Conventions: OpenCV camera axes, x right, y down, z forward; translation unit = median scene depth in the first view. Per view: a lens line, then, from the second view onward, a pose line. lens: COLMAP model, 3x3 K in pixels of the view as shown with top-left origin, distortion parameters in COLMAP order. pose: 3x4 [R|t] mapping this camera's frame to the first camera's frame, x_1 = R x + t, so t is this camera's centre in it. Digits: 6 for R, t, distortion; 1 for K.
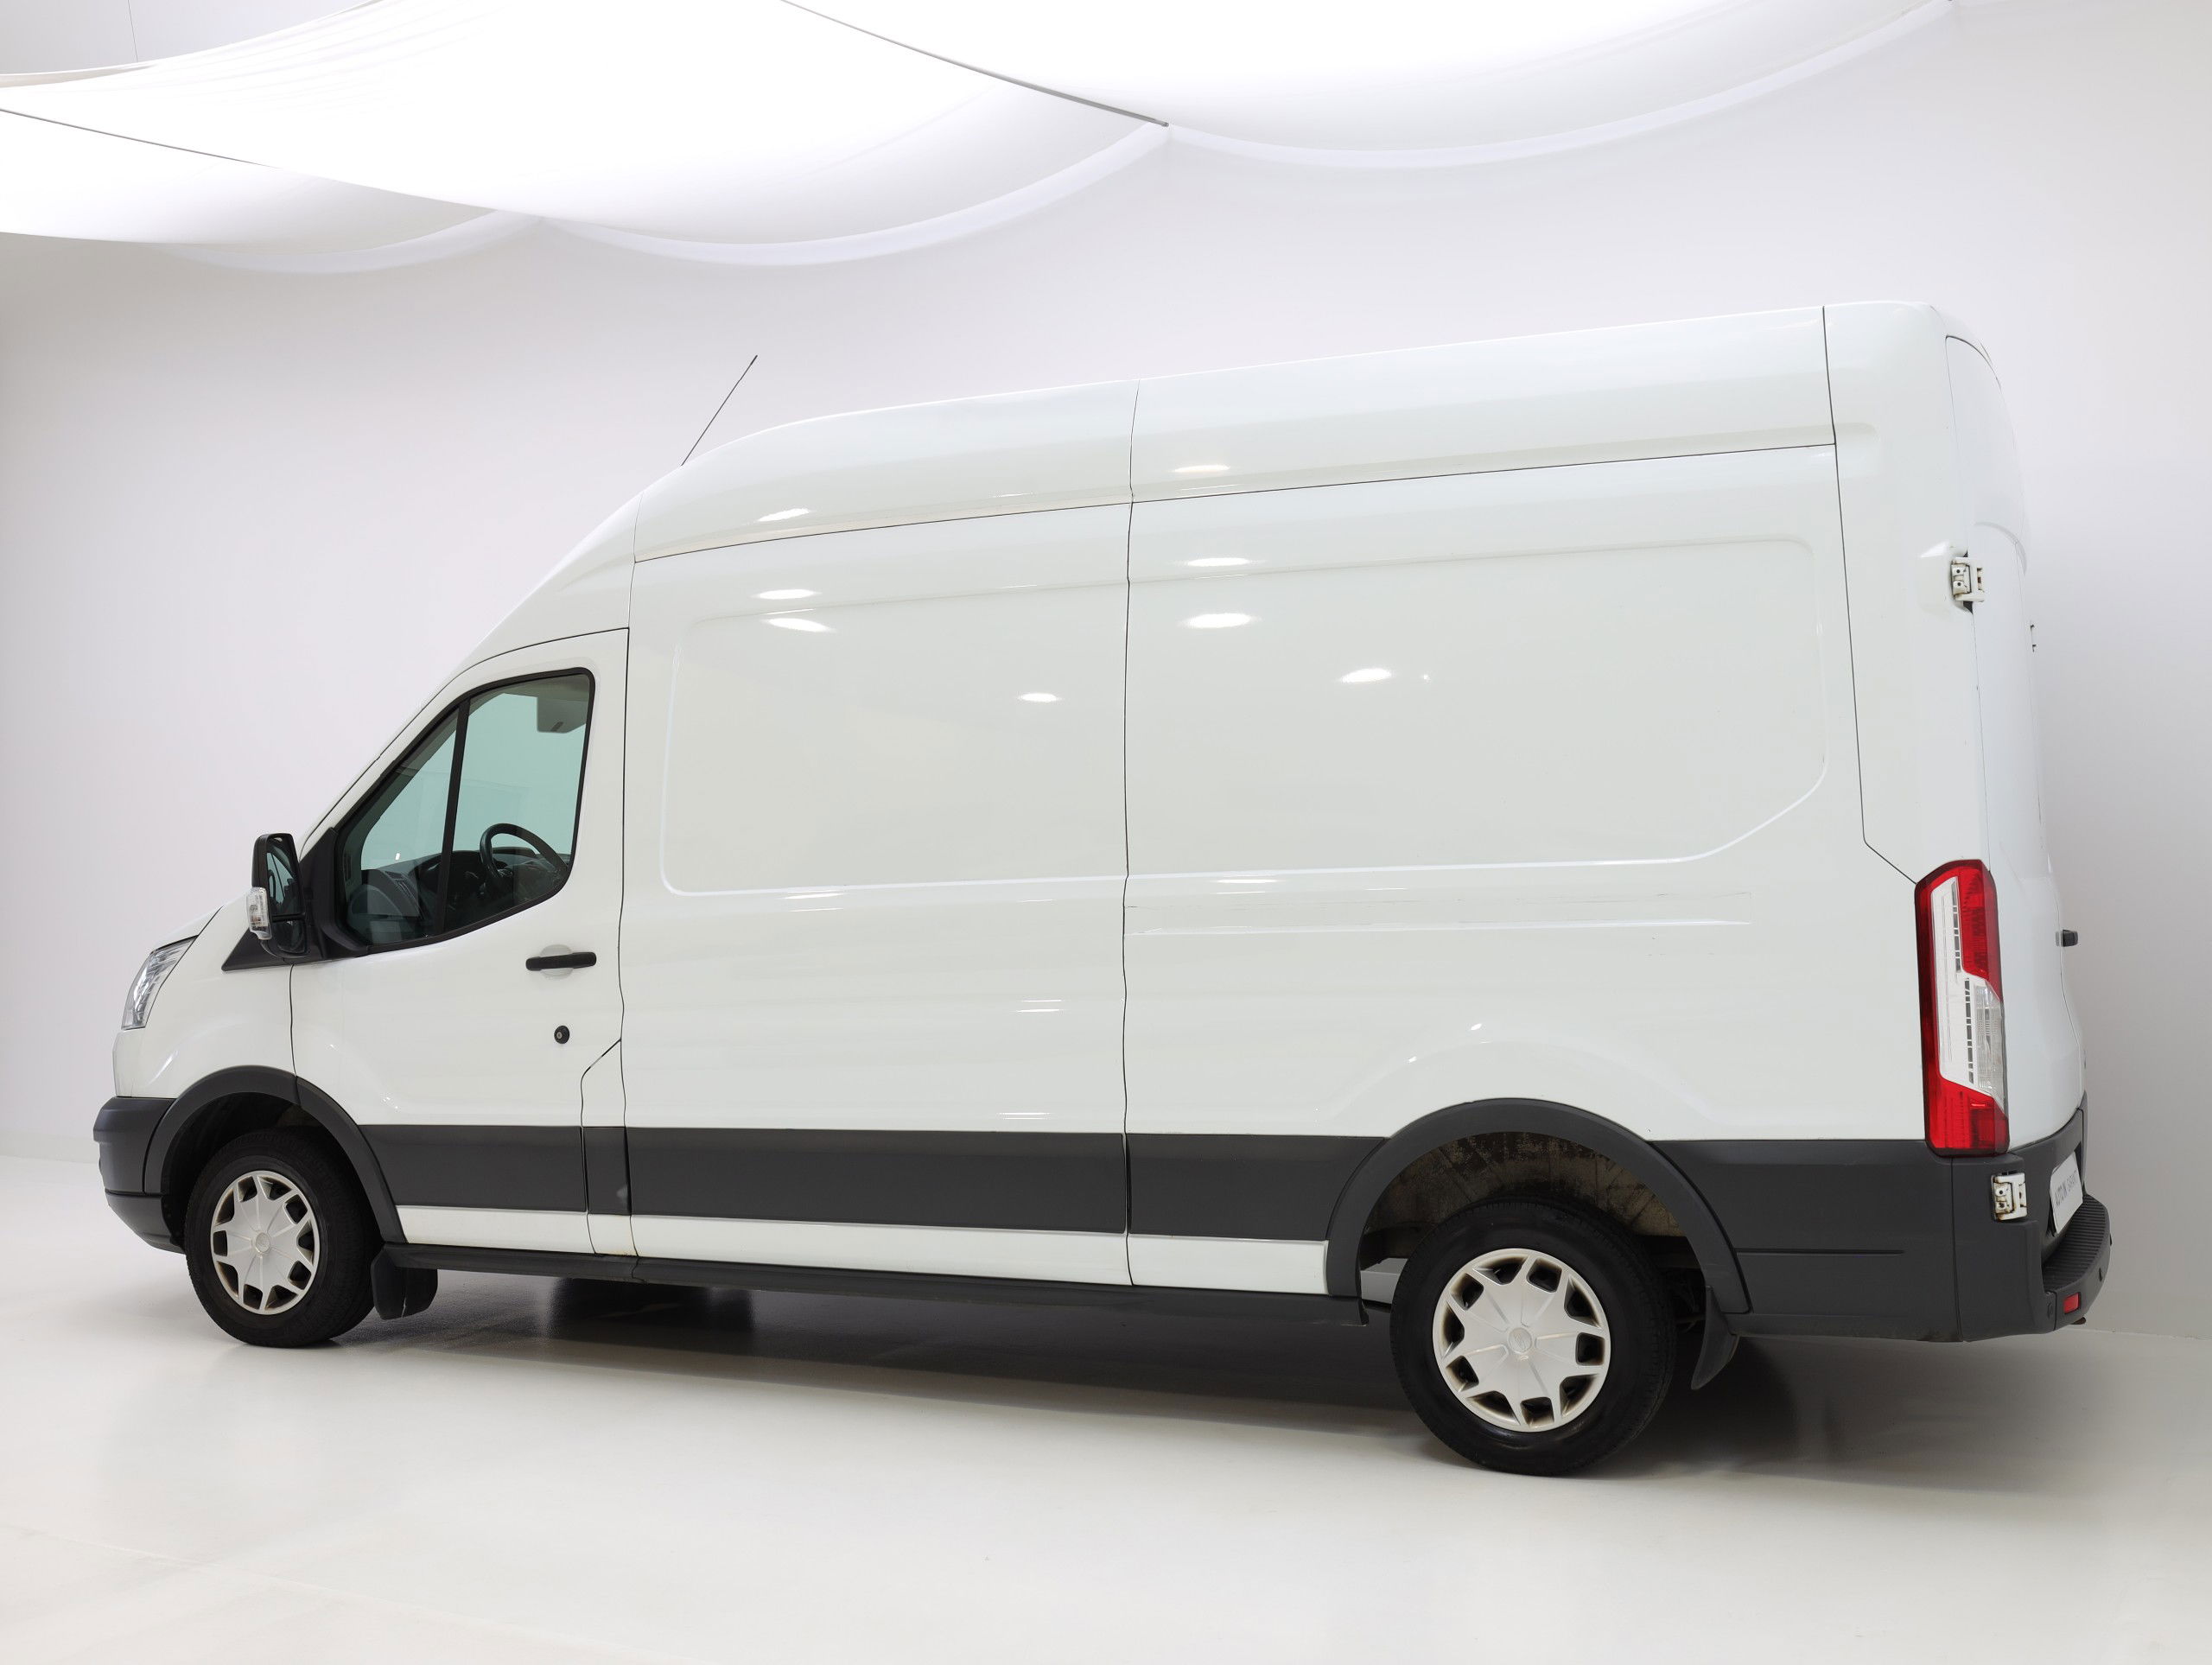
lens RADIAL K [[2194.4, 0, 1106.0], [0, 2194.4, 832.5], [0, 0, 1]] dist [0.001008, 0.013749]
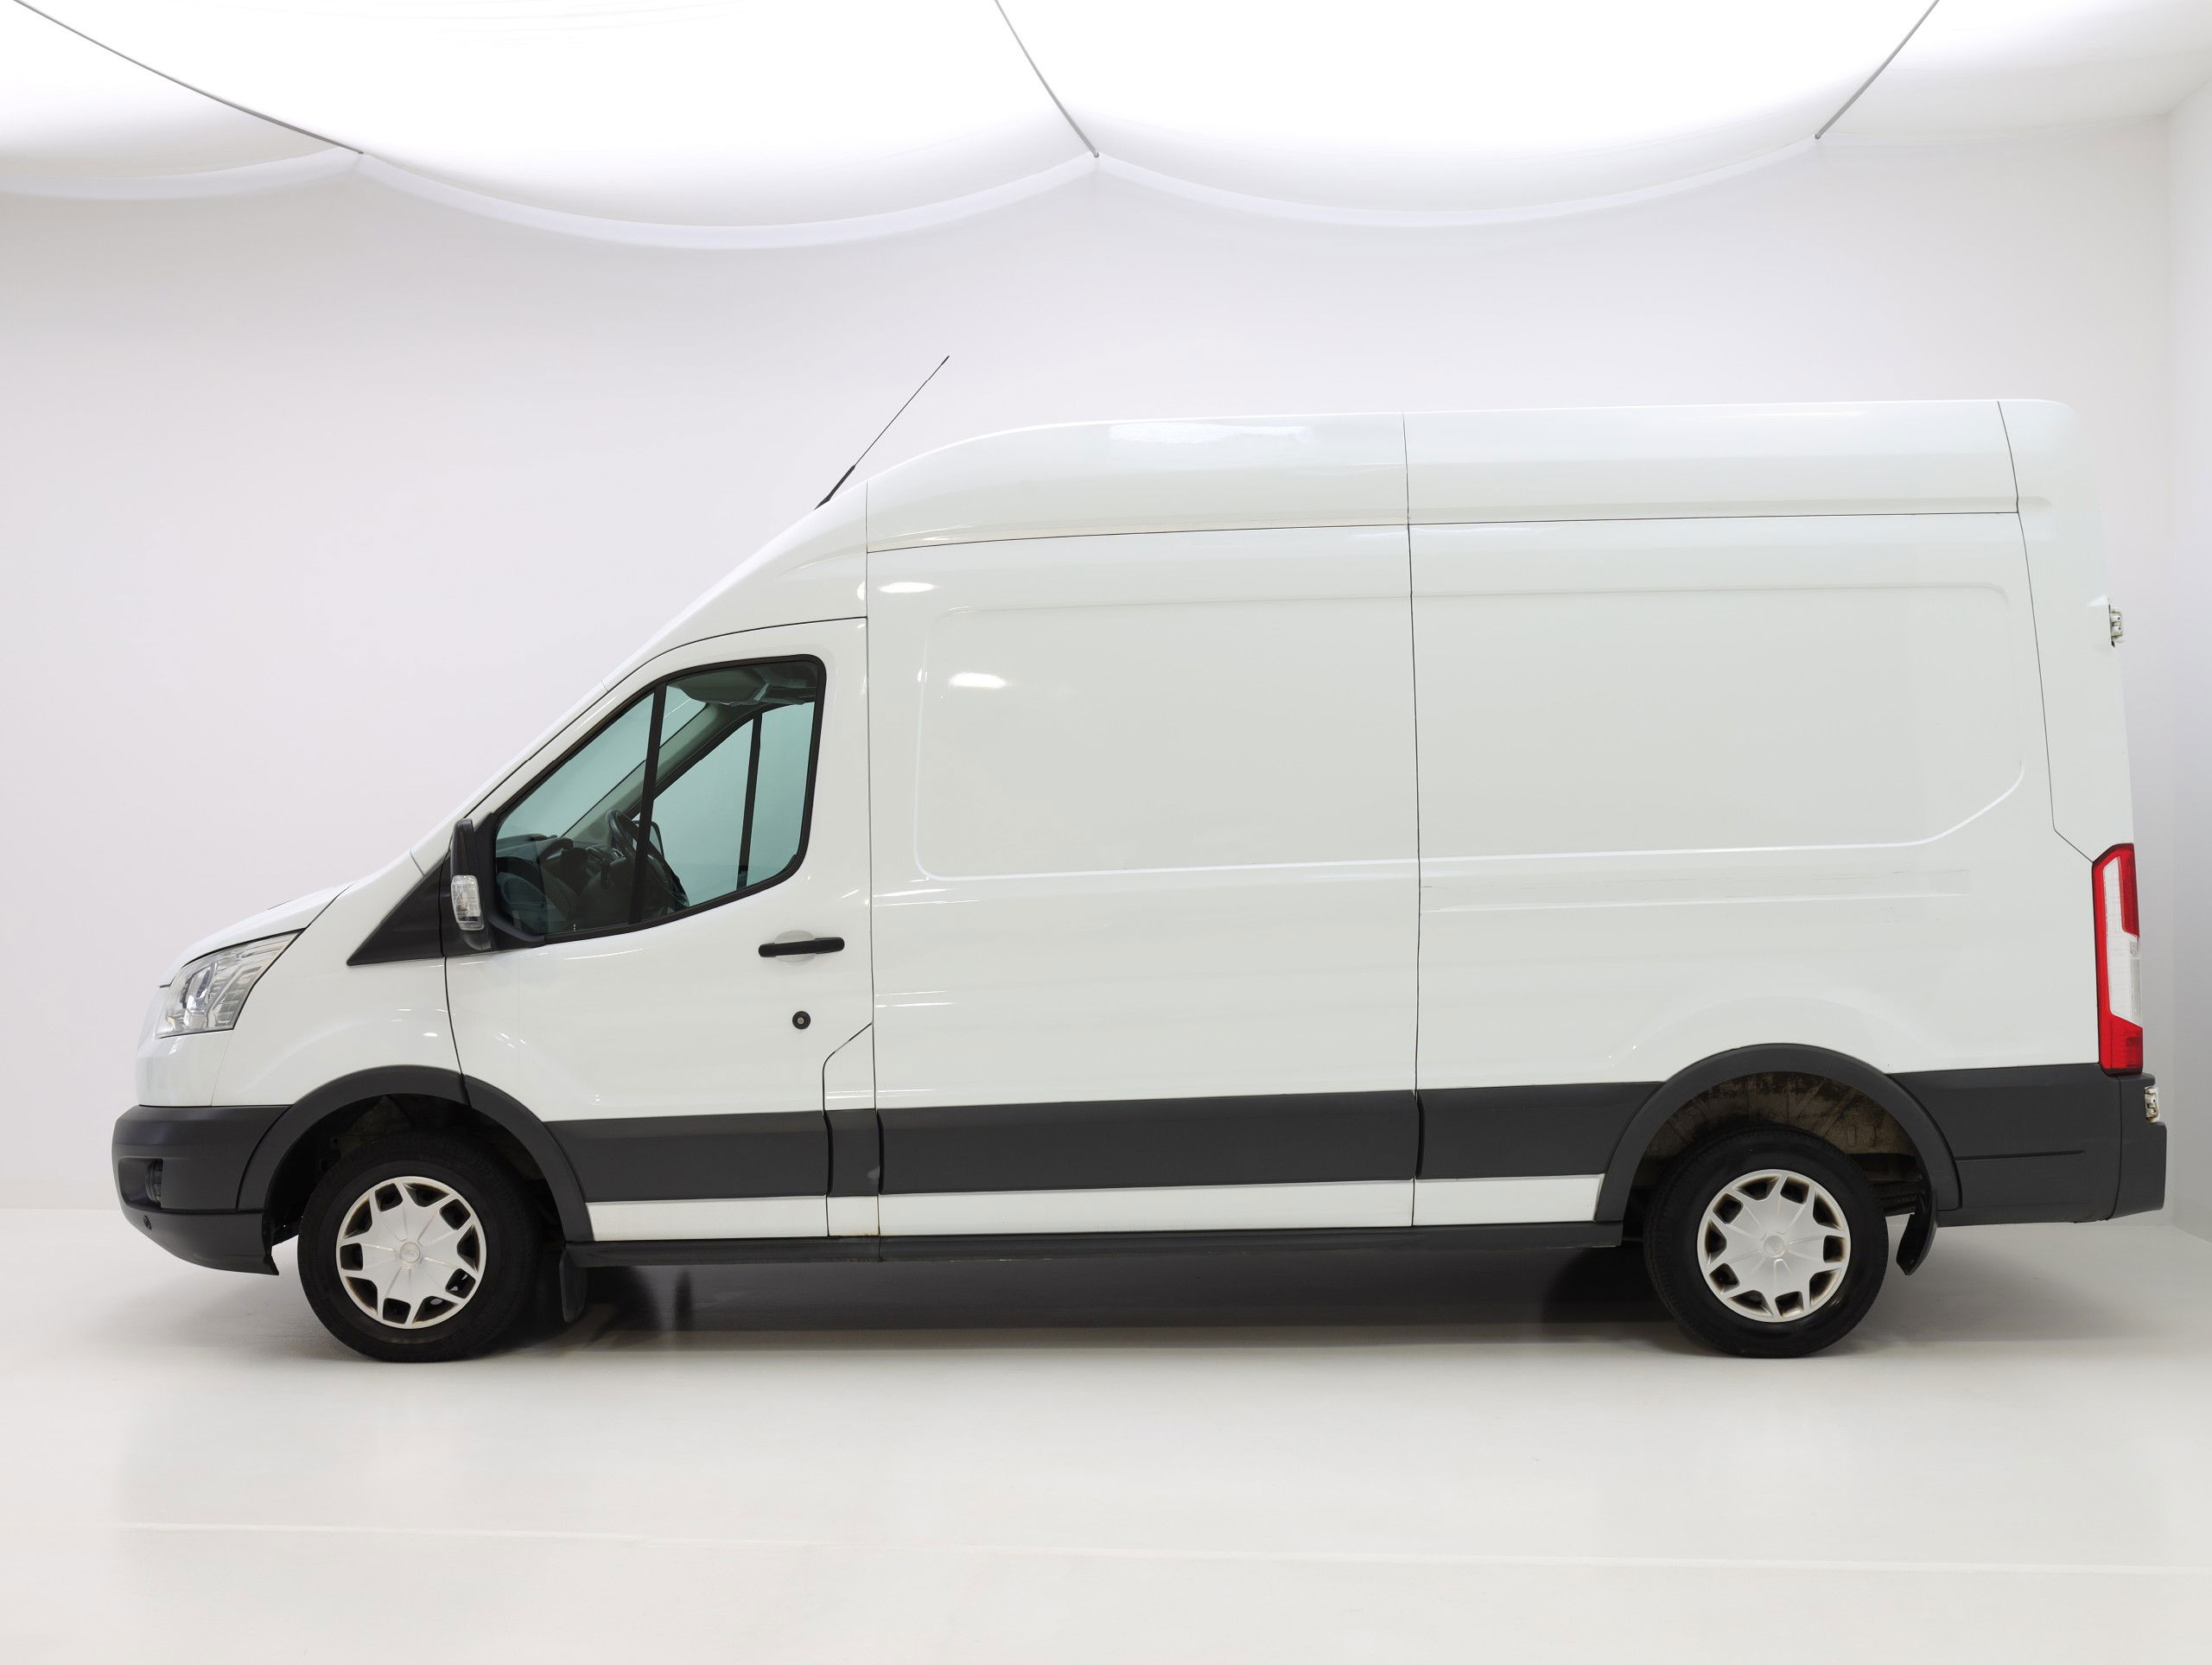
lens RADIAL K [[2160.6, 0, 1106.0], [0, 2160.6, 832.5], [0, 0, 1]] dist [0.004630, -0.008548]
pose [[0.931758, 0.001523, 0.363076, -0.528510], [-0.002892, 0.999991, 0.003227, 0.002976], [-0.363068, -0.004057, 0.931754, 0.032531]]
